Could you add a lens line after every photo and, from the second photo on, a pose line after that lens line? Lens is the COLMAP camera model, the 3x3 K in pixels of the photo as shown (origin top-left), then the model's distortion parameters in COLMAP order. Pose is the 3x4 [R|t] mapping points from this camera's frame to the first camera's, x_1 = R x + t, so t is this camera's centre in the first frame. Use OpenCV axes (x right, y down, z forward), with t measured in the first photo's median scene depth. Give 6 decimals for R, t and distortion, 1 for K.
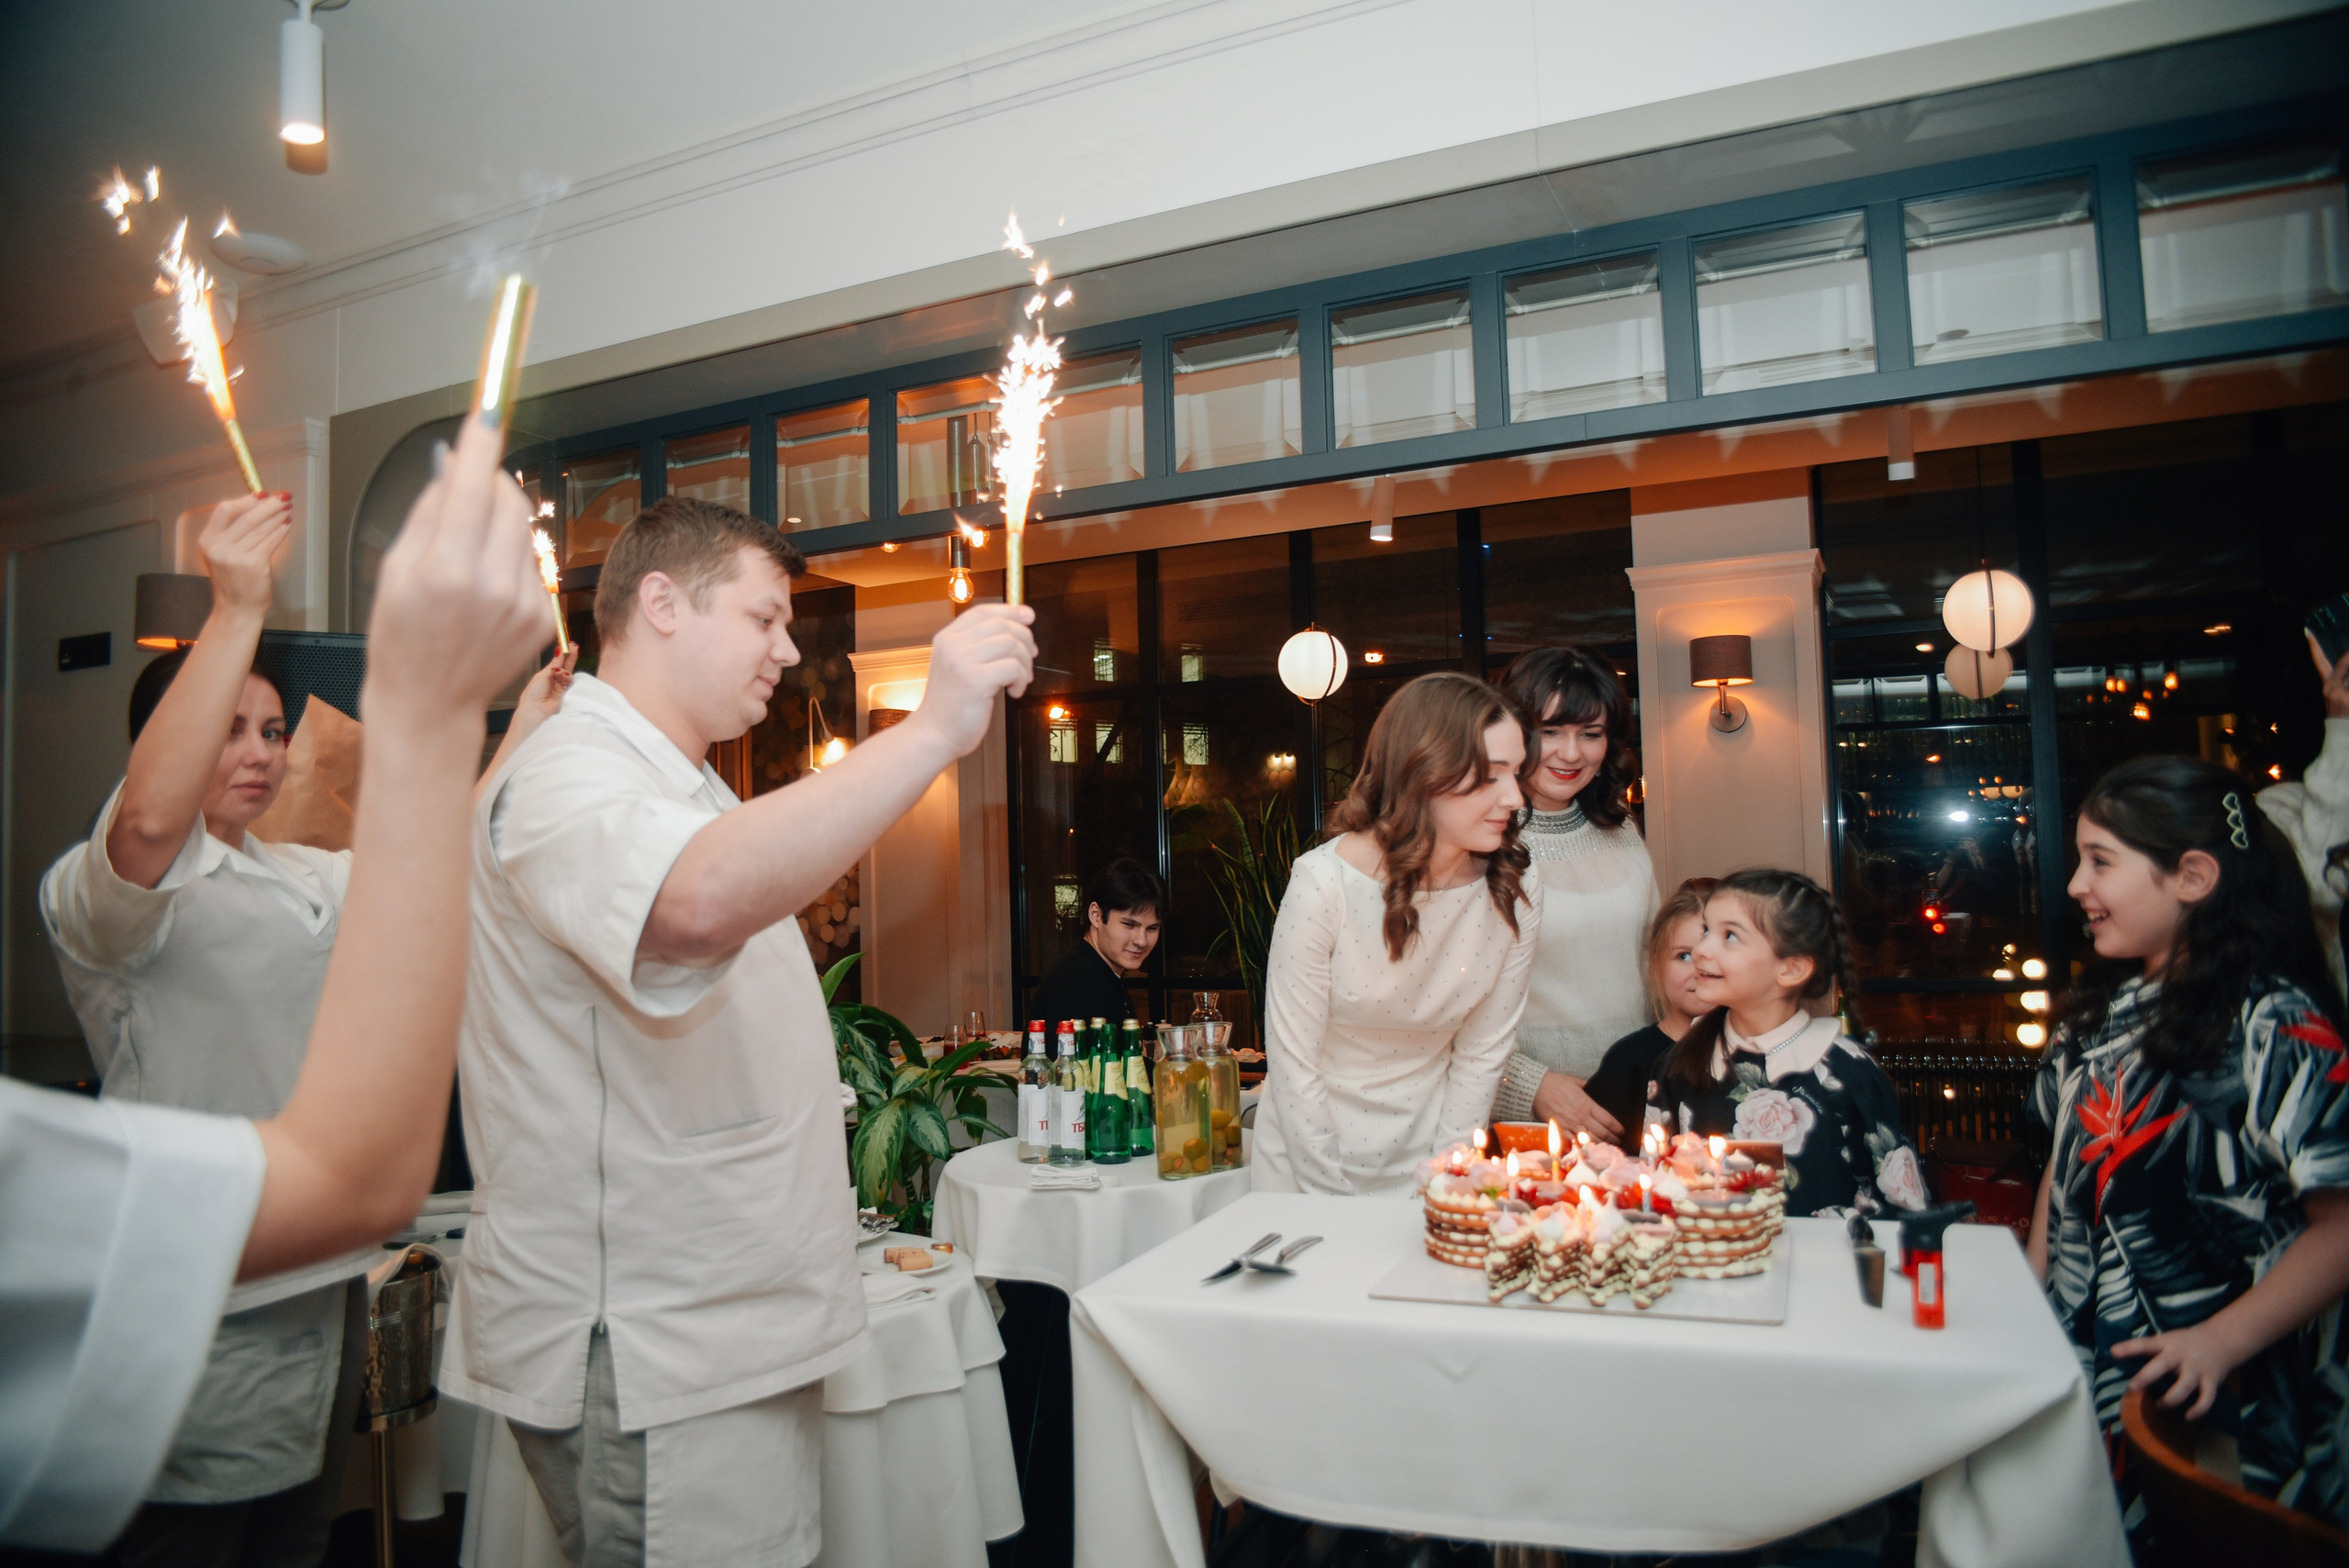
lens RADIAL K [[1522.3, 0, 1174.5], [0, 1522.3, 784.0], [0, 0, 1]] dist [-0.043806, 0.003653]
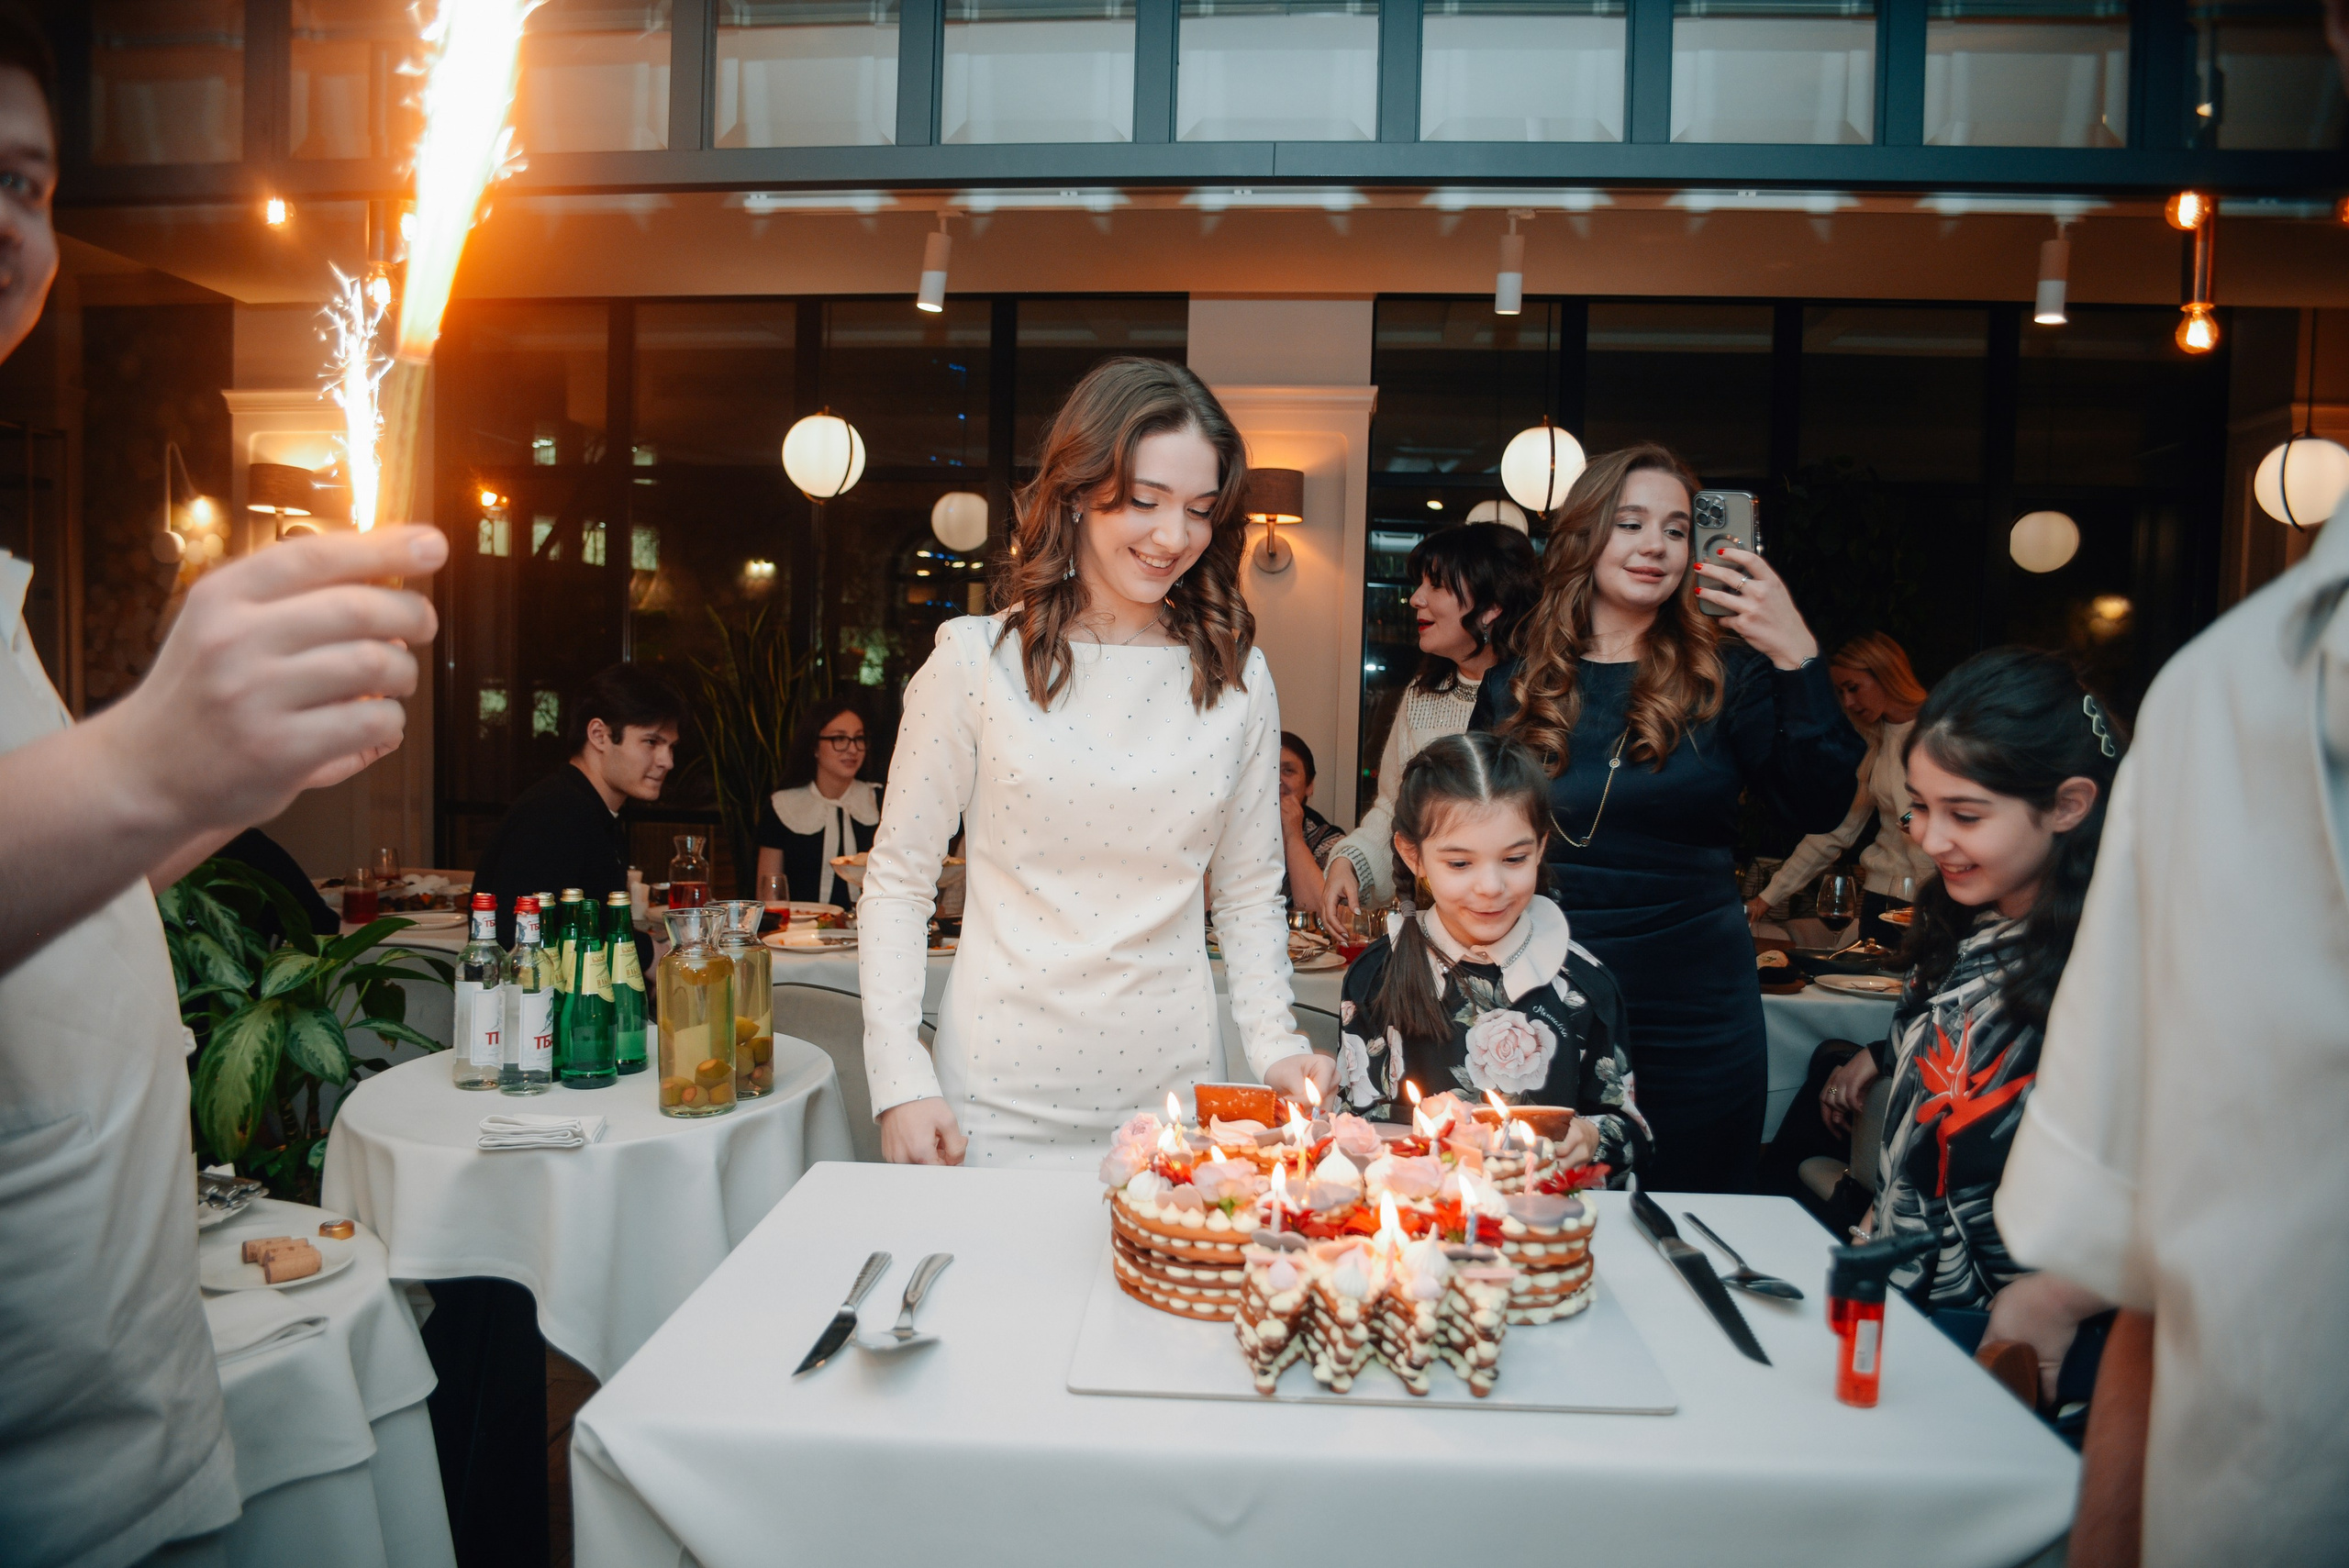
lens RADIAL K [[1522.3, 0, 1174.5], [0, 1522.3, 784.0], [0, 0, 1]] dist [-0.043806, 0.003653]
pose [[0.937292, 0.029906, 0.347260, -0.035916], [-0.069987, 0.992169, 0.103455, 0.006222], [-0.341447, -0.121271, 0.932045, 0.240101]]
